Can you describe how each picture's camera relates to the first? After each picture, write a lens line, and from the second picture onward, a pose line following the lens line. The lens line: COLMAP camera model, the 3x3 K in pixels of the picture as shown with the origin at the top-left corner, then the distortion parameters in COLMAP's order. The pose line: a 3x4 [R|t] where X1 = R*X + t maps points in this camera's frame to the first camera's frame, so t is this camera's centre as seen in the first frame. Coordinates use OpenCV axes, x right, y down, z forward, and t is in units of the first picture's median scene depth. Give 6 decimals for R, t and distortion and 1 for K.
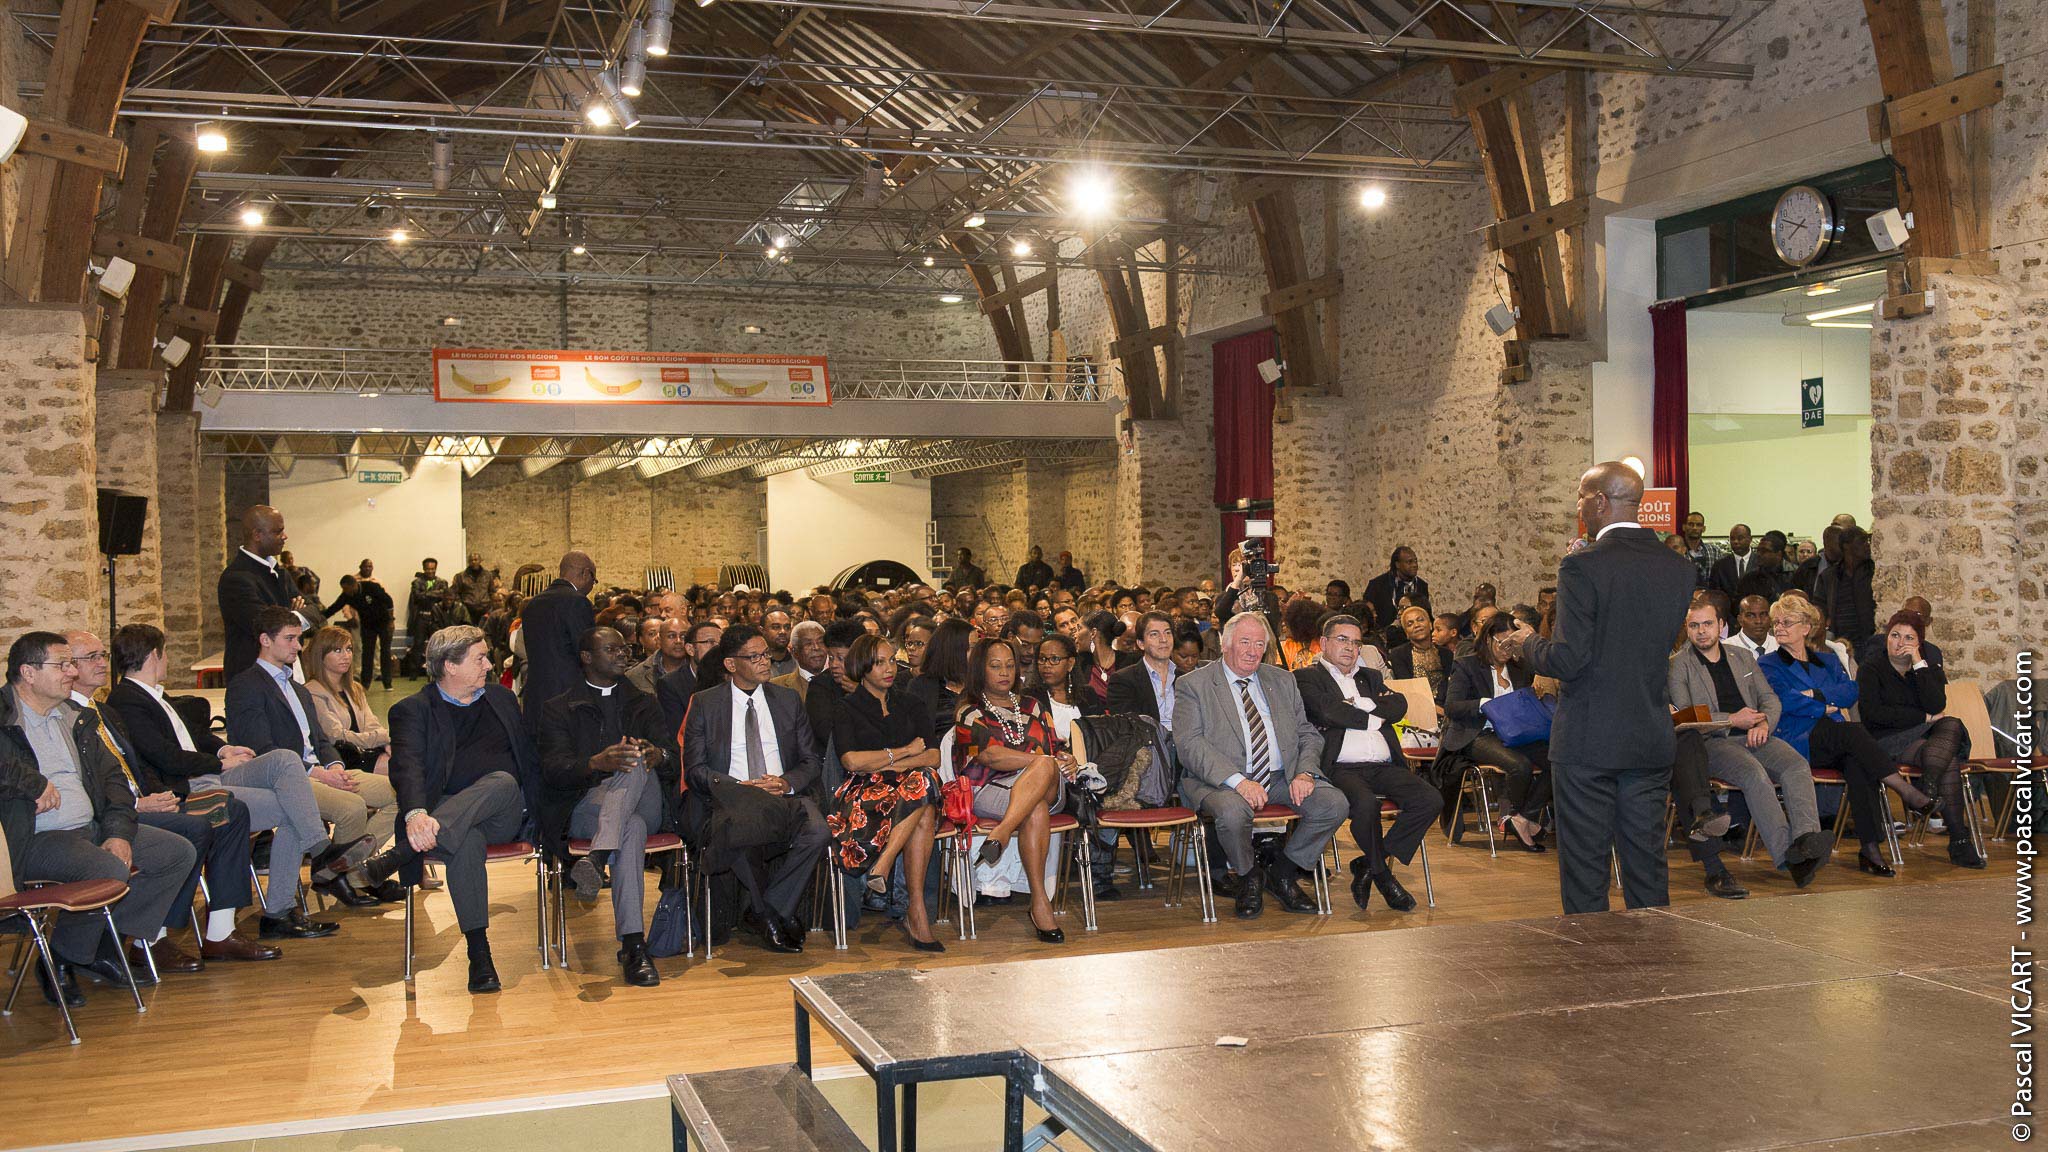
lens RADIAL K [[2118.9, 0, 1039.5], [0, 2118.9, 585.2], [0, 0, 1]] dist [-0.024310, 0.000000]
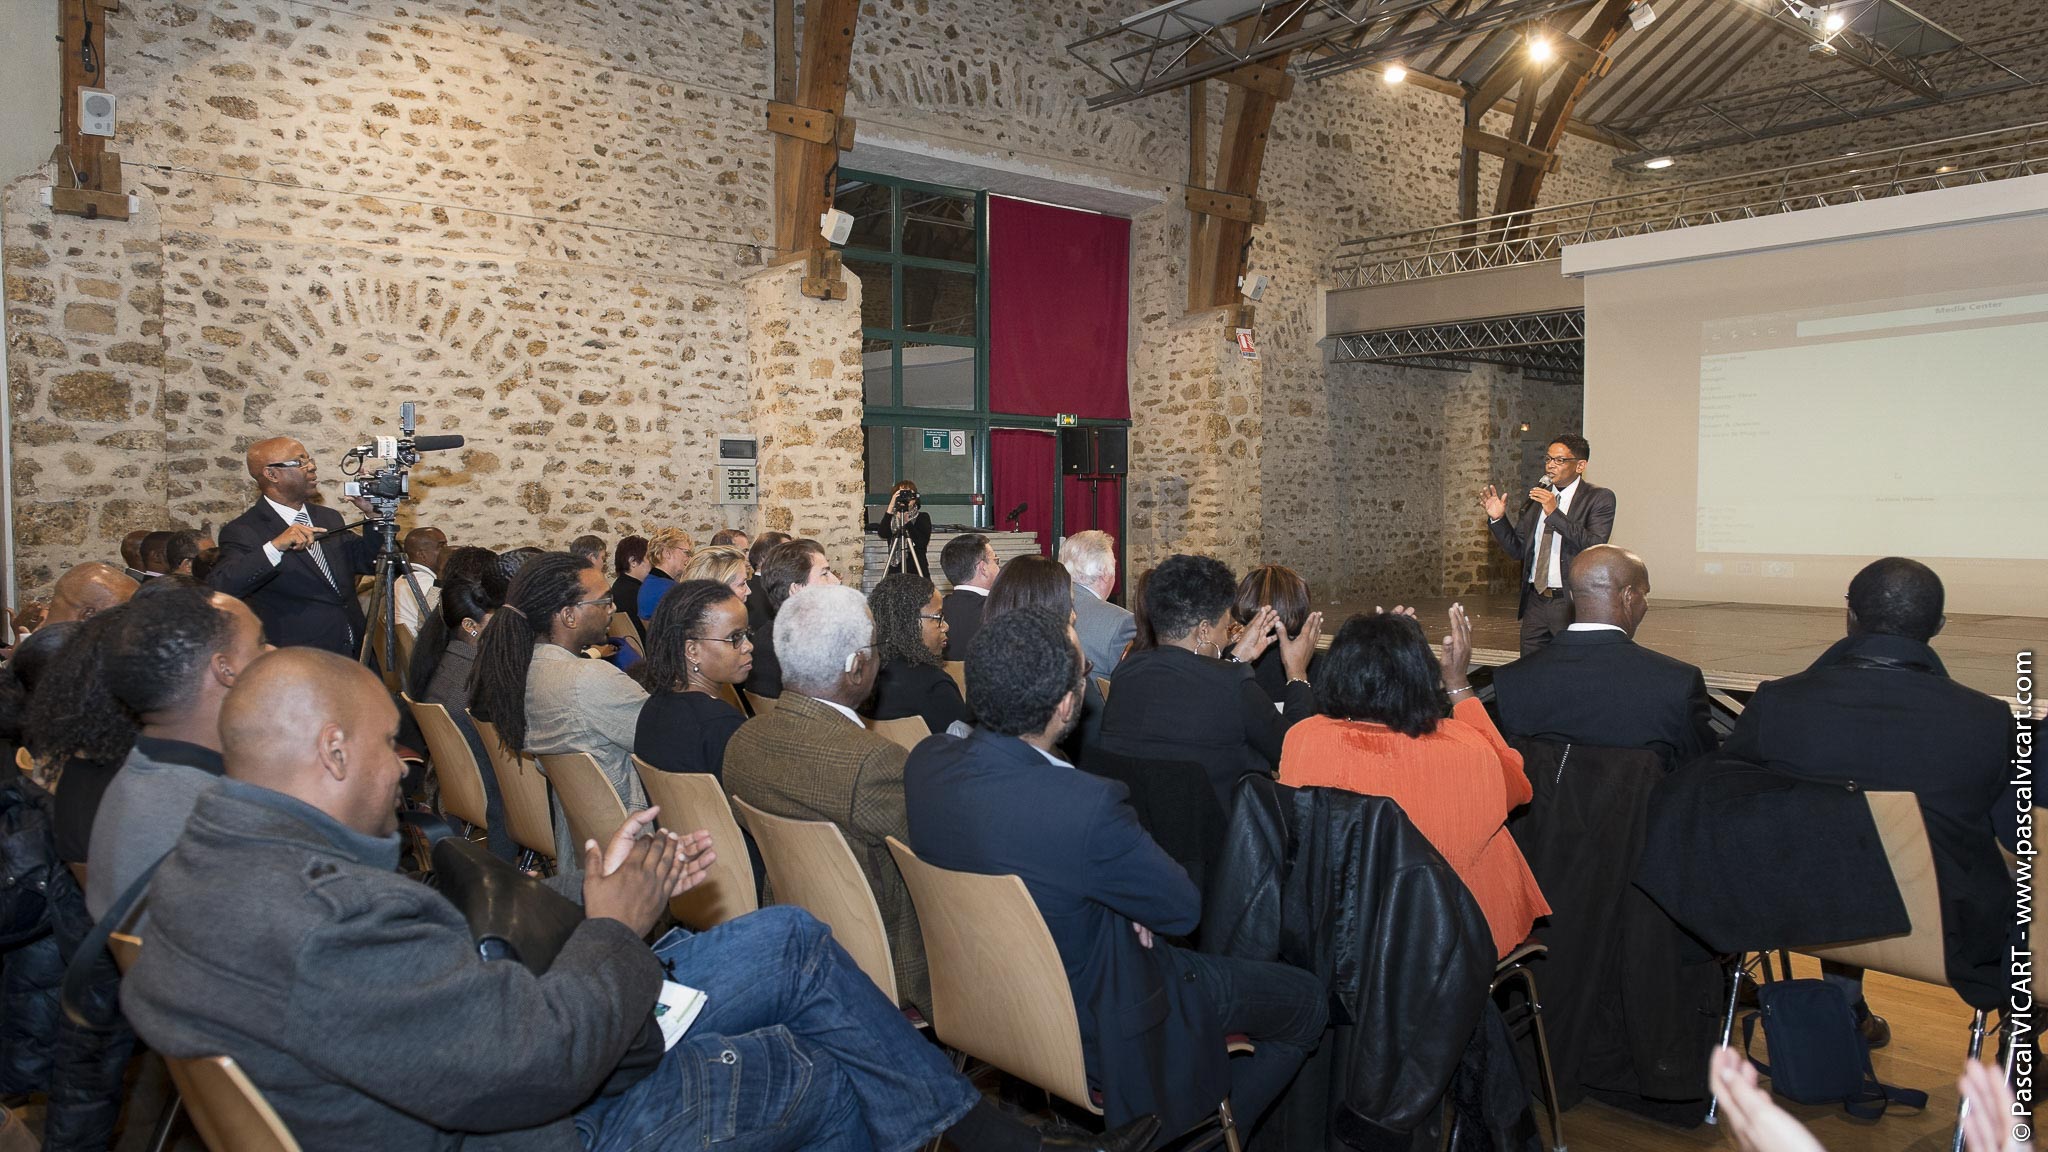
lens RADIAL K [[1384.6, 0, 1084.1], [0, 1384.6, 557.3], [0, 0, 1]] dist [0.057662, -0.014448]
pose [[-0.345974, -0.015750, 0.938112, -0.153293], [0.008326, 0.999768, 0.019856, 0.002880], [-0.938207, 0.014680, -0.345763, 0.443396]]
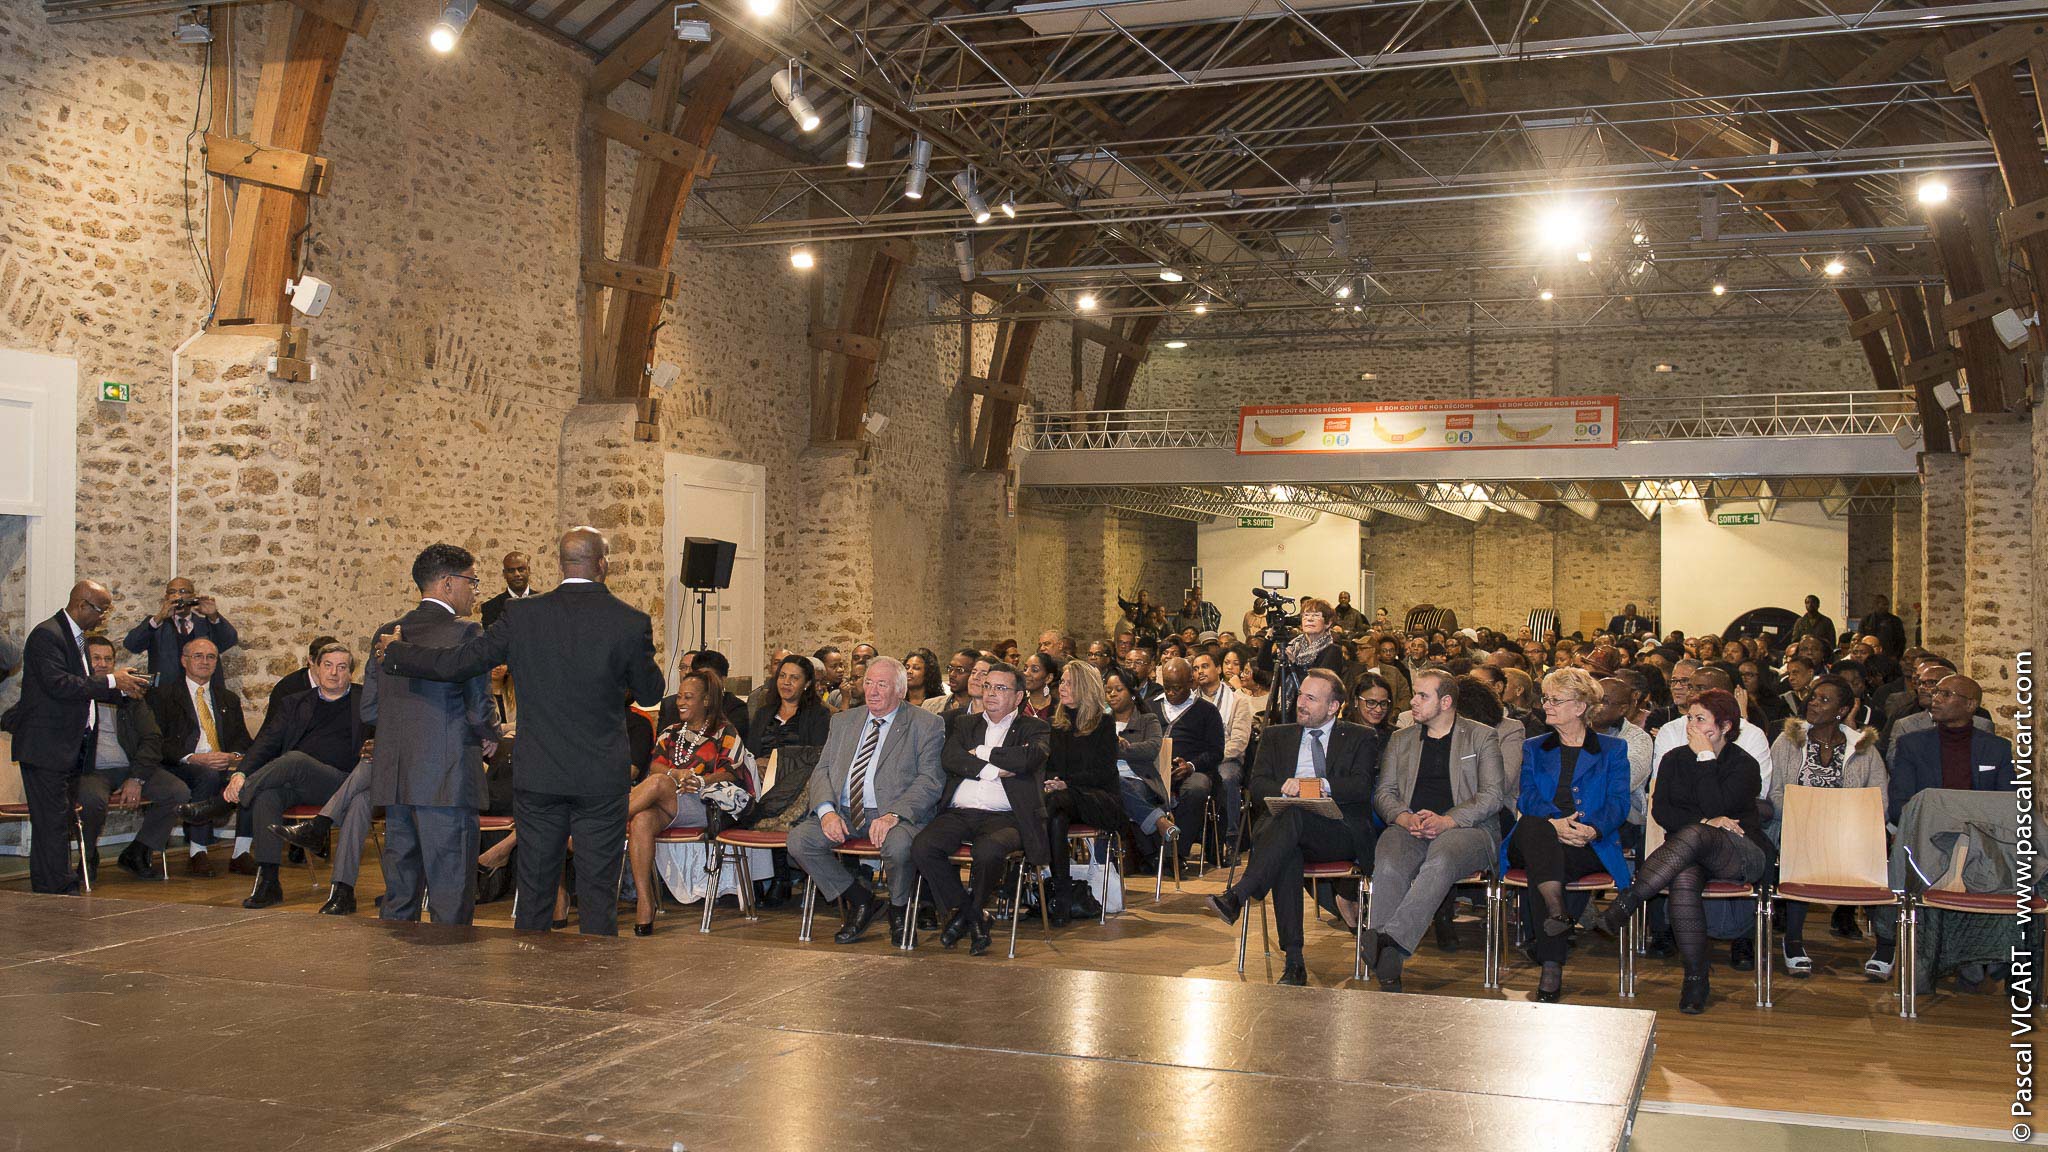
lens RADIAL K [[2097.3, 0, 1017.5], [0, 2097.3, 567.4], [0, 0, 1]] dist [-0.004283, 0.000000]
pose [[0.750625, 0.008520, -0.660673, 0.339066], [-0.025719, 0.999536, -0.016331, -0.006847], [0.660227, 0.029251, 0.750496, 0.099751]]
